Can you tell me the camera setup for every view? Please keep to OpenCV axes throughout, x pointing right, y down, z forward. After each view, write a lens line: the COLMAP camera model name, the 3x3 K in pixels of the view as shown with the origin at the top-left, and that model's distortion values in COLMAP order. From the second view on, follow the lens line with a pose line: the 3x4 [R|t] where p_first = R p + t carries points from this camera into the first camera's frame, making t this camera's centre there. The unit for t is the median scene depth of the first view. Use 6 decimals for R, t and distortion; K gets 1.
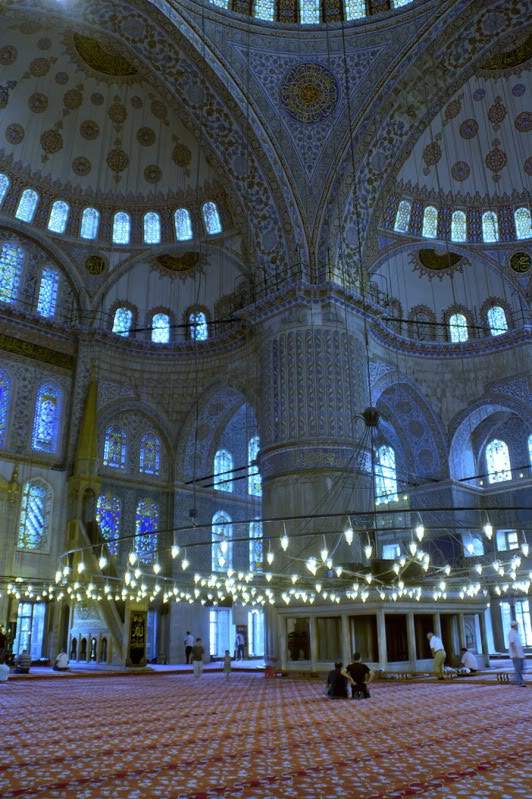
lens RADIAL K [[657.2, 0, 268.1], [0, 657.2, 396.0], [0, 0, 1]] dist [-0.136151, 0.105759]
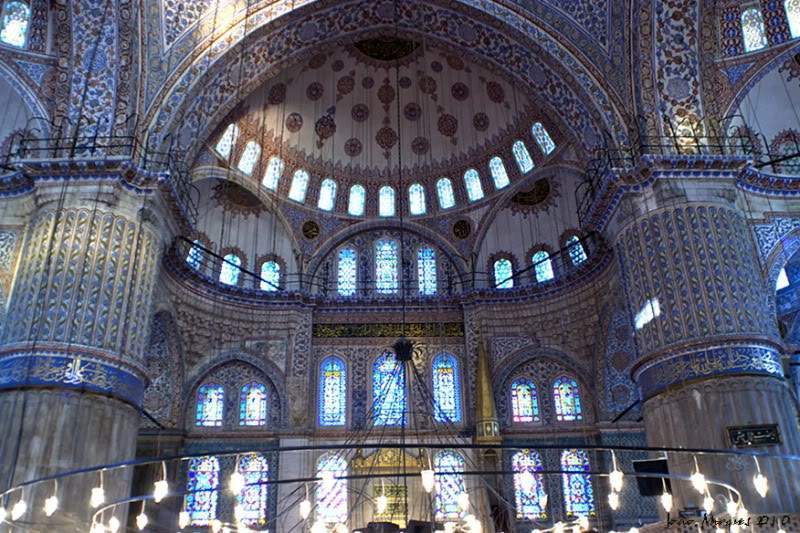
lens RADIAL K [[673.2, 0, 390.2], [0, 673.2, 312.4], [0, 0, 1]] dist [-0.133399, 0.109773]
pose [[0.717990, -0.281534, -0.636576, 0.314810], [0.248905, 0.957925, -0.142917, 0.049660], [0.650028, -0.055833, 0.757856, 0.135542]]
